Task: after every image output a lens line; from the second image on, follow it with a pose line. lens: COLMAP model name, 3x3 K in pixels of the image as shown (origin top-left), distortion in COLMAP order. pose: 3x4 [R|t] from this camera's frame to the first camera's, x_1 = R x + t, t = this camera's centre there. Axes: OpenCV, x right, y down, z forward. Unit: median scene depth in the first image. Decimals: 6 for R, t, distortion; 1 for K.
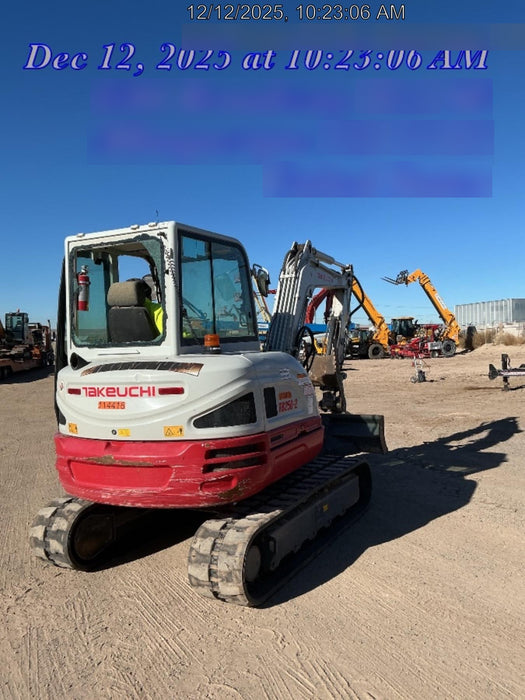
lens RADIAL K [[581.6, 0, 273.0], [0, 581.6, 349.4], [0, 0, 1]] dist [0.148773, -0.204745]
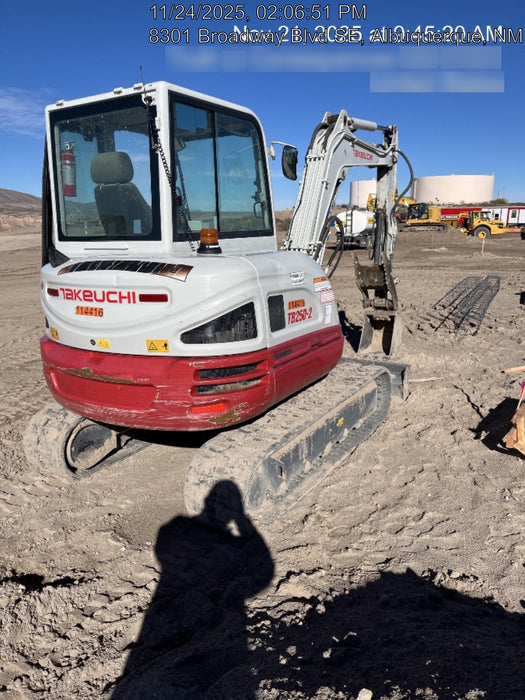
lens RADIAL K [[527.0, 0, 262.7], [0, 527.0, 339.1], [0, 0, 1]] dist [0.113295, -0.146472]
pose [[0.994736, 0.037550, -0.095338, 0.052540], [-0.019007, 0.981904, 0.188421, -0.016232], [0.100688, -0.185617, 0.977450, 0.258885]]
